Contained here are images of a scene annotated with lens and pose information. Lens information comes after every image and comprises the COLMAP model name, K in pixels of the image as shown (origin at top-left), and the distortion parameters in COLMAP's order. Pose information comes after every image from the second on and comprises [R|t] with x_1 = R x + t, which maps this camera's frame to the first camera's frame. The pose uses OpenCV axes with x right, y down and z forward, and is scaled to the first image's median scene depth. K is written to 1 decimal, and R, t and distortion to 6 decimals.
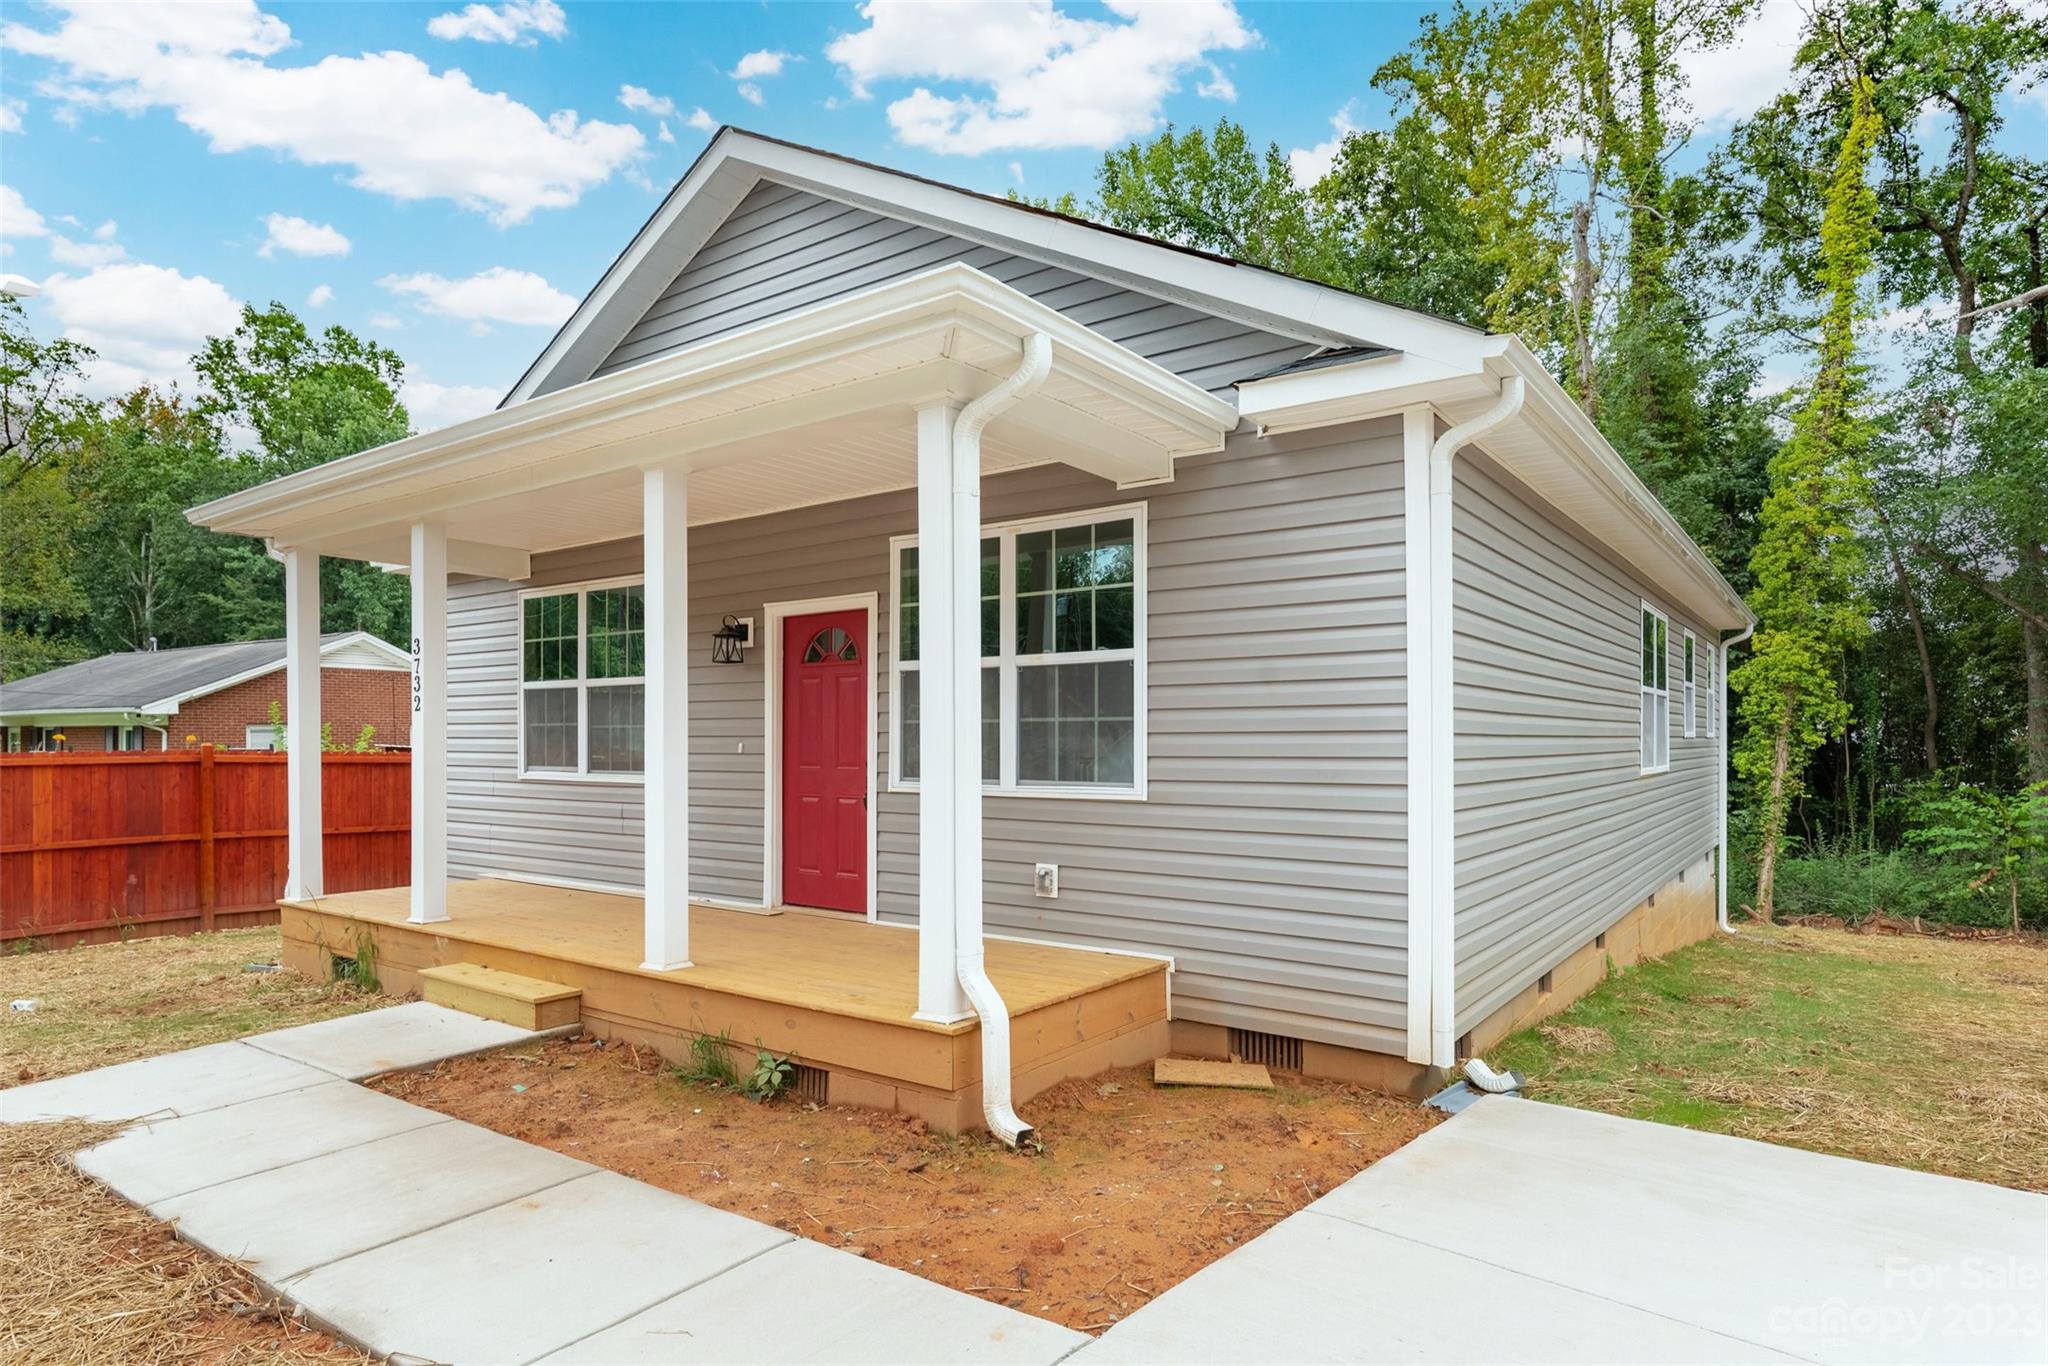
lens RADIAL K [[1136.2, 0, 1021.2], [0, 1136.2, 710.2], [0, 0, 1]] dist [0.000130, 0.001491]
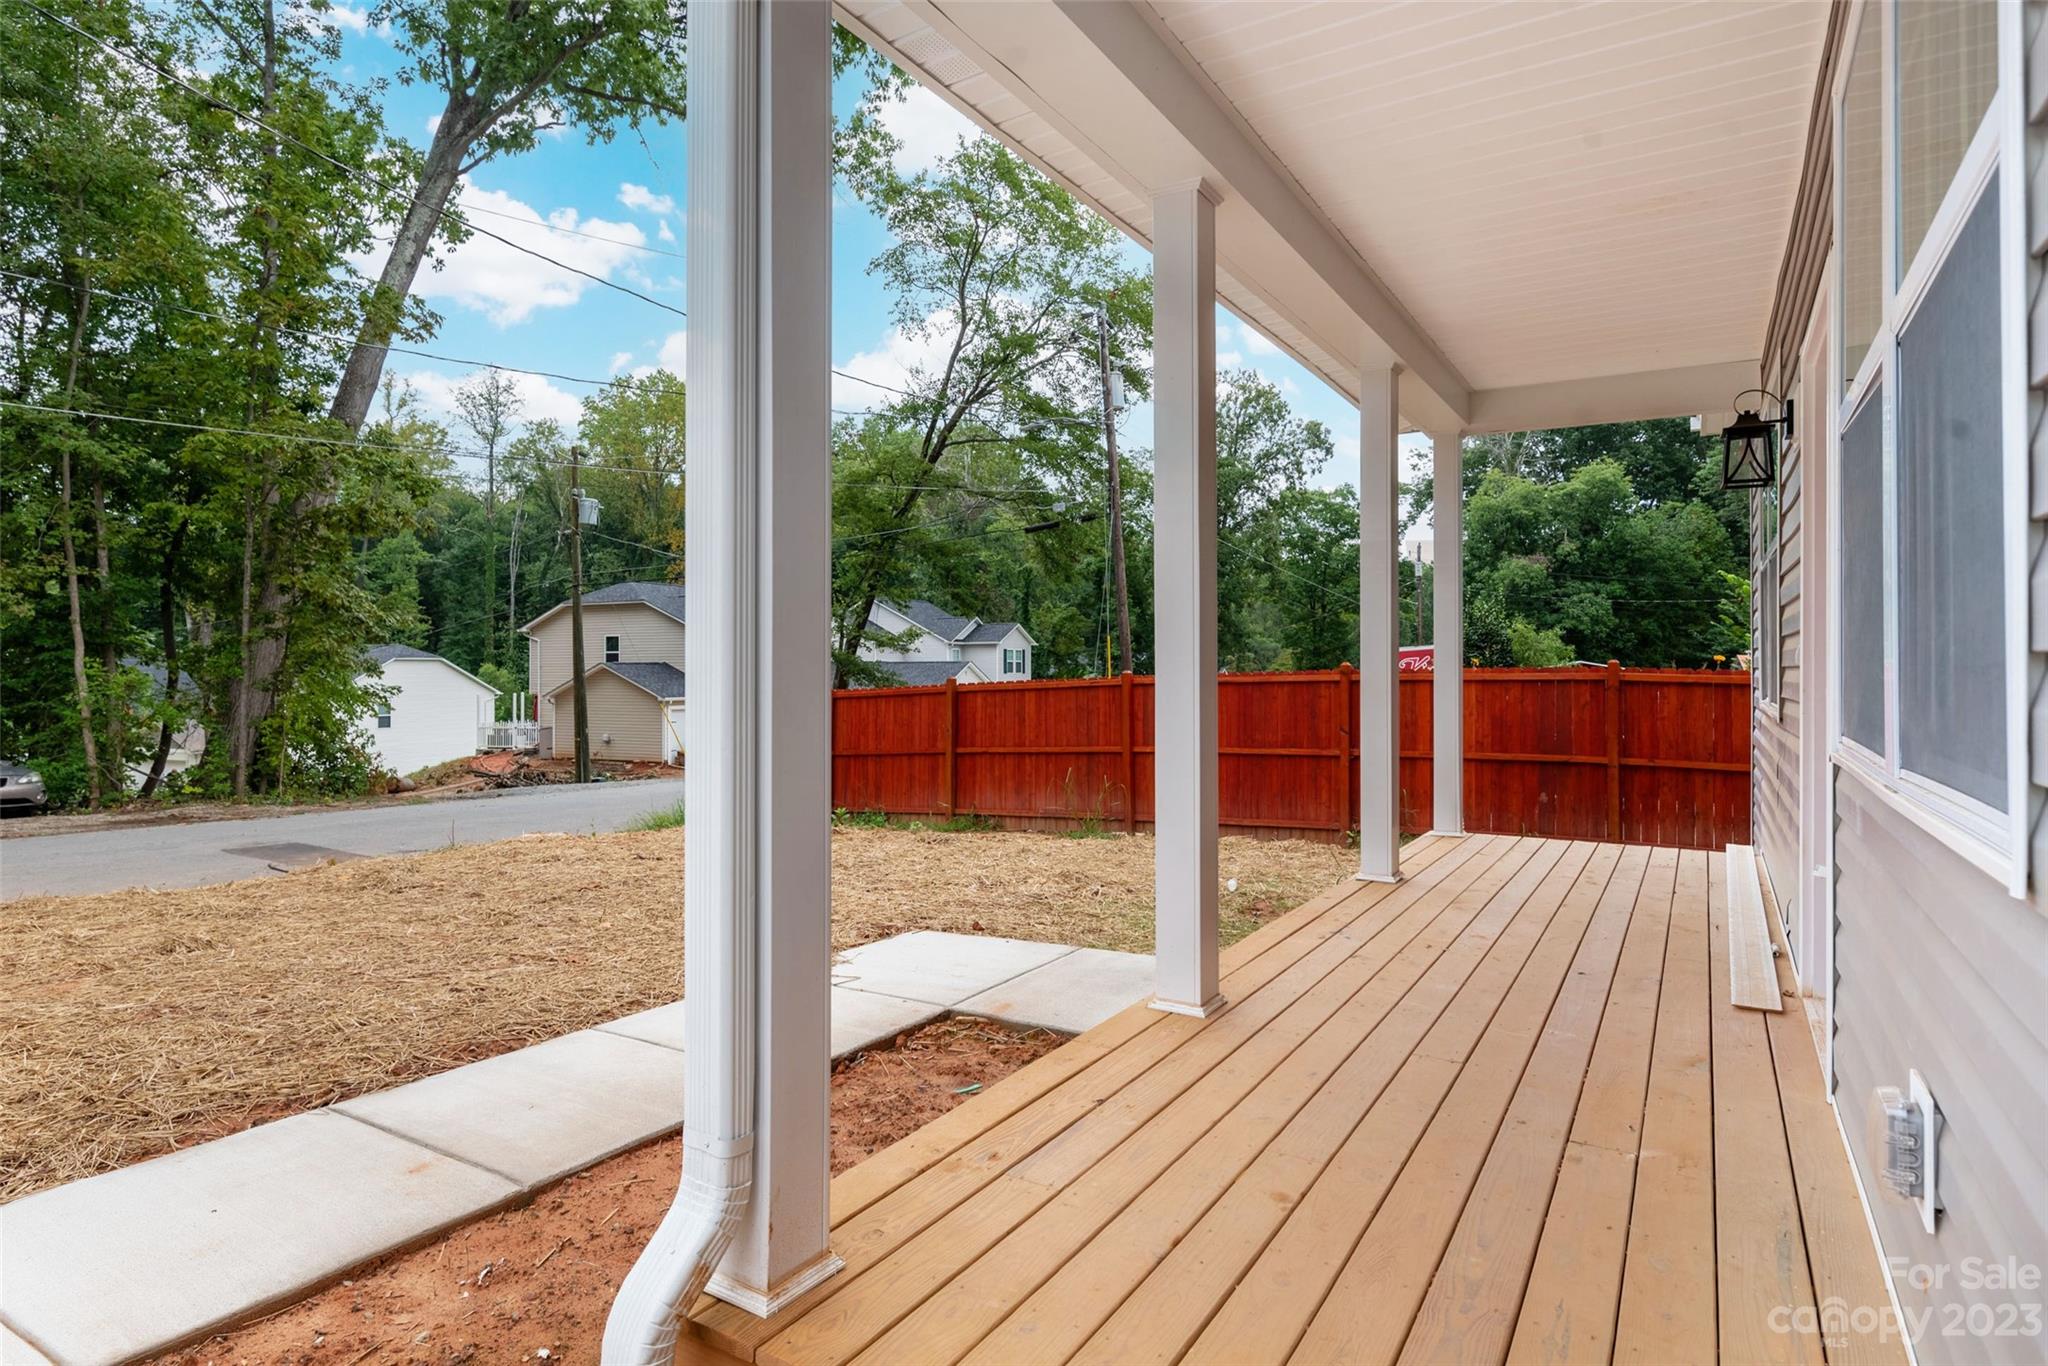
lens RADIAL K [[1136.2, 0, 1021.2], [0, 1136.2, 710.2], [0, 0, 1]] dist [0.000130, 0.001491]
pose [[0.093269, 0.040256, -0.994827, 0.155300], [0.024980, 0.998773, 0.042757, 0.019690], [0.995328, -0.028838, 0.092149, 0.461339]]
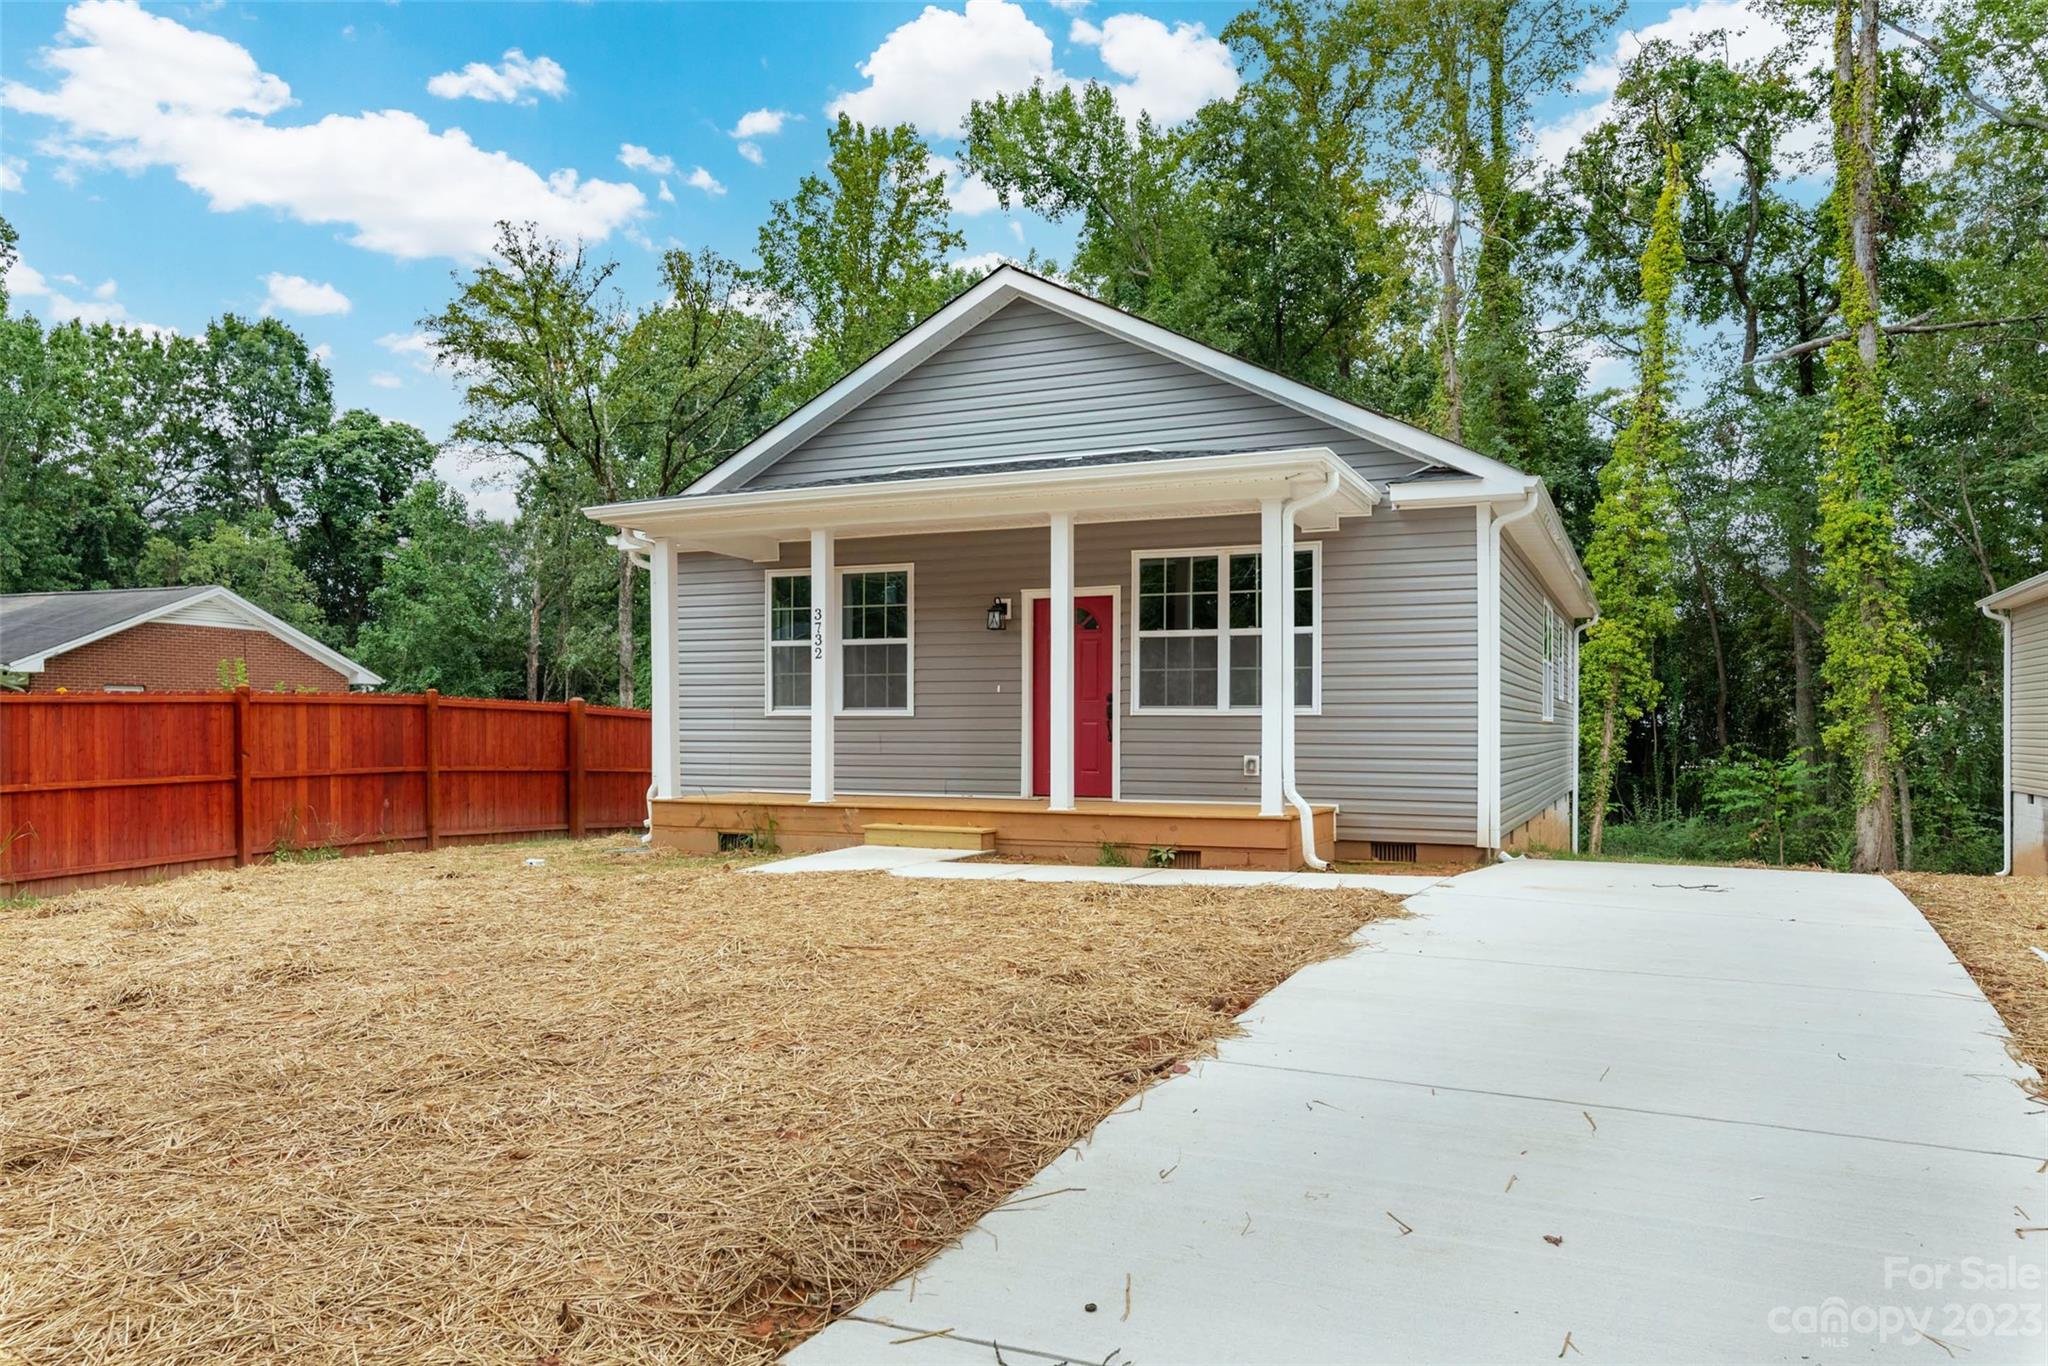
lens RADIAL K [[1409.6, 0, 1024.0], [0, 1409.6, 683.0], [0, 0, 1]] dist [-0.001748, 0.000621]
pose [[0.977142, 0.011946, 0.212252, -0.449434], [-0.010111, 0.999902, -0.009729, 0.032309], [-0.212348, 0.007361, 0.977166, -0.568197]]
